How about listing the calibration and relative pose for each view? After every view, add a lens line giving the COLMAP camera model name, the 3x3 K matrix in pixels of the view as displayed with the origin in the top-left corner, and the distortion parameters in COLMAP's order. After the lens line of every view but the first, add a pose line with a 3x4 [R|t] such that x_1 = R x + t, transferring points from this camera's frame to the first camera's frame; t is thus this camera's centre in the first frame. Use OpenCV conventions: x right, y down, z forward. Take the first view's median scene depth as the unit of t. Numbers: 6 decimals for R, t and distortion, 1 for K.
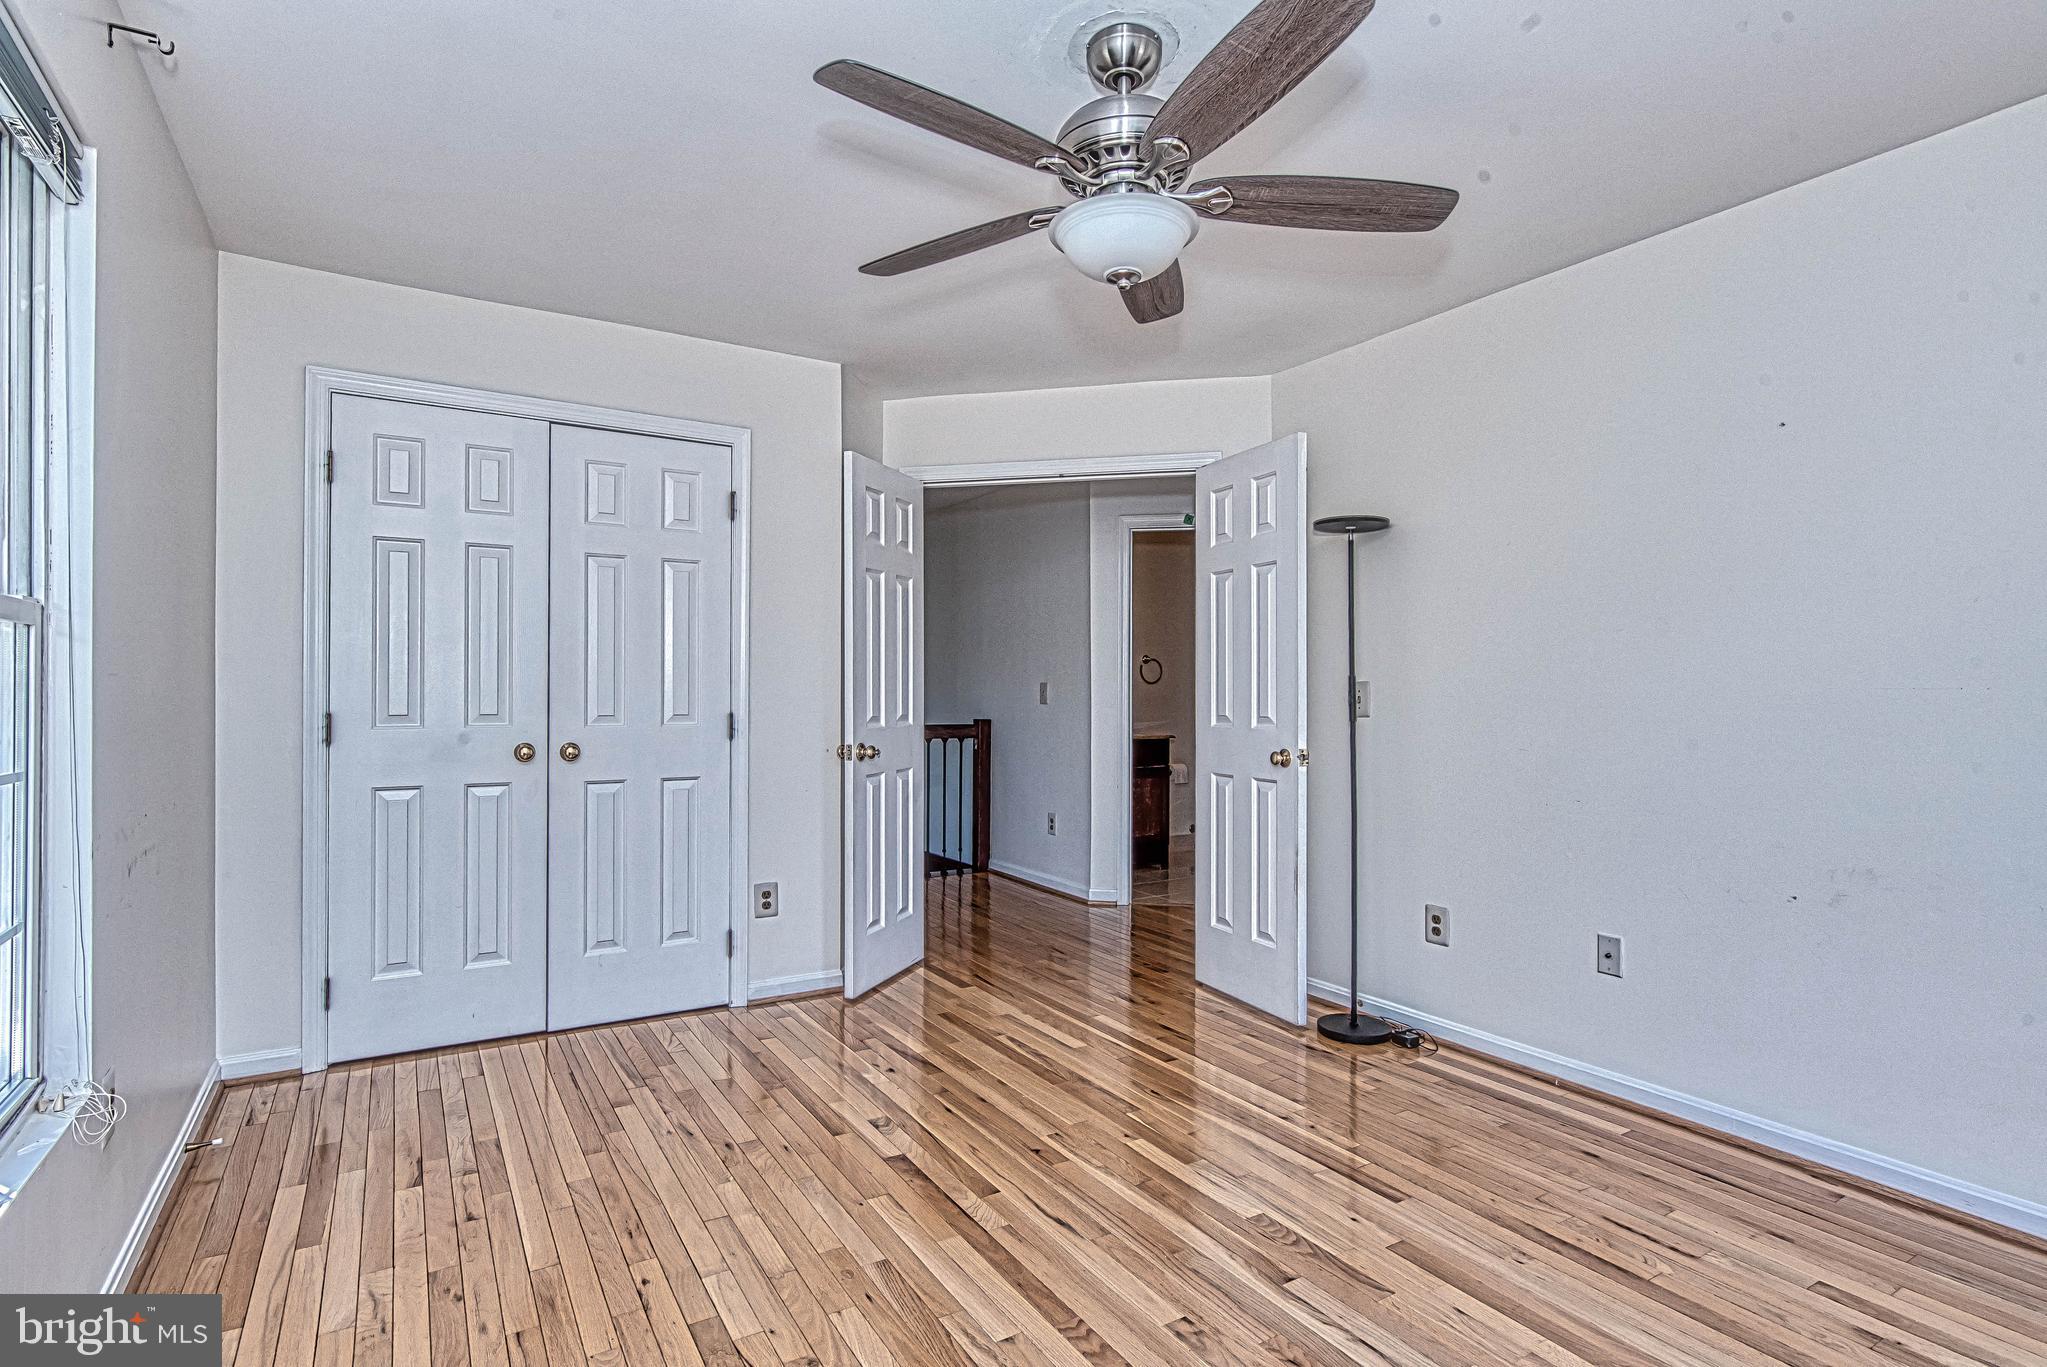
lens RADIAL K [[1016.2, 0, 1065.2], [0, 1016.2, 694.1], [0, 0, 1]] dist [-0.008859, -0.002437]
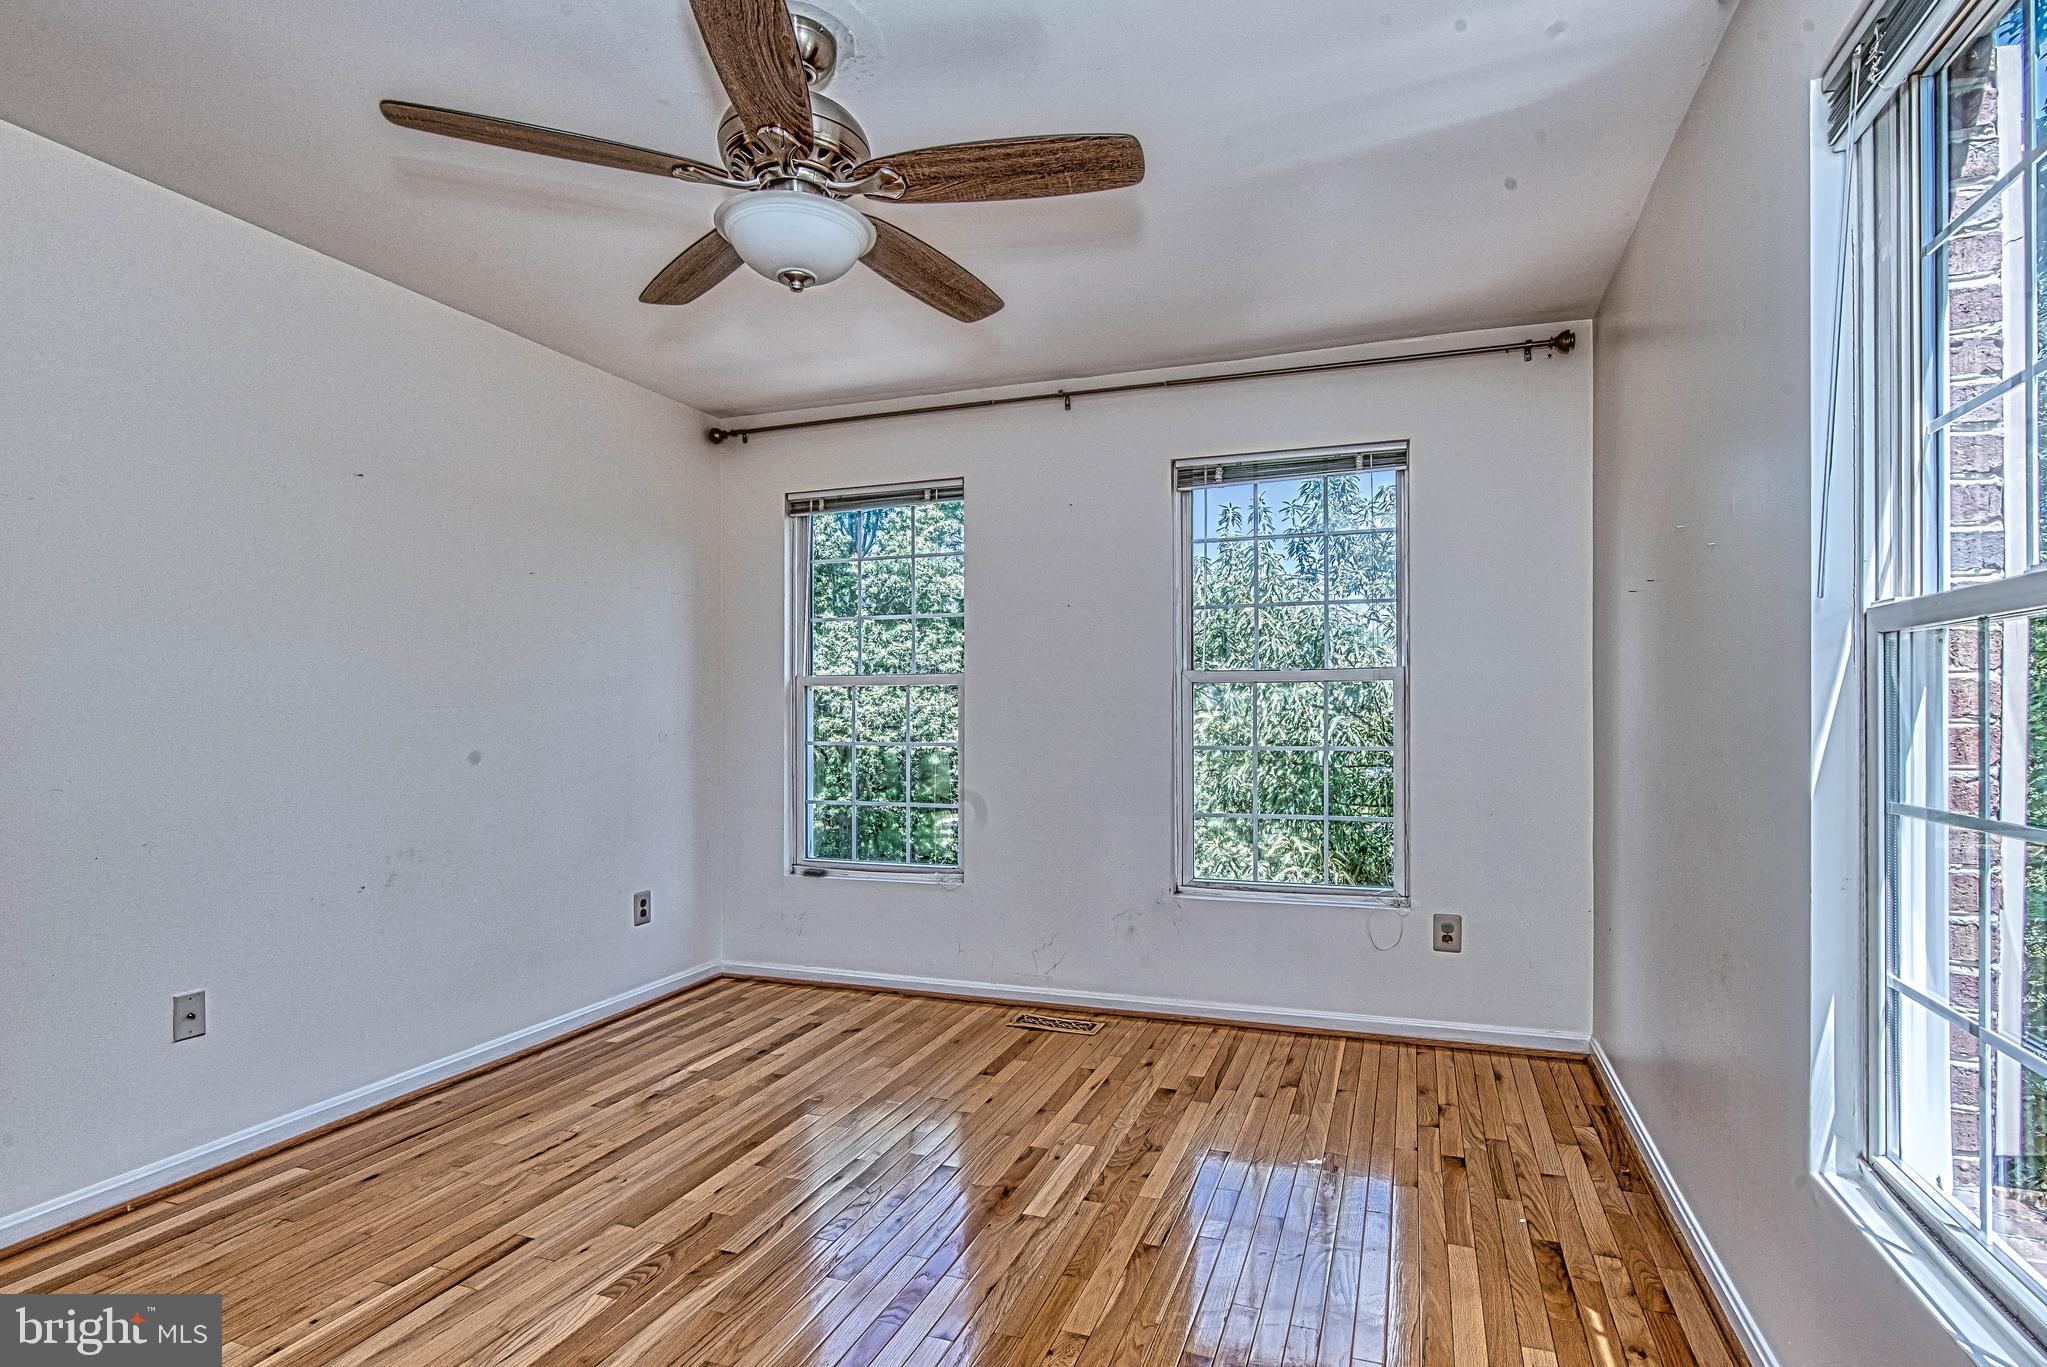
lens RADIAL K [[1016.2, 0, 1024.0], [0, 1016.2, 699.3], [0, 0, 1]] dist [-0.008859, -0.002437]
pose [[-0.577206, -0.003519, 0.816591, -0.748173], [-0.001713, 0.999994, 0.003098, -0.020607], [-0.816597, 0.000389, -0.577209, 1.193915]]
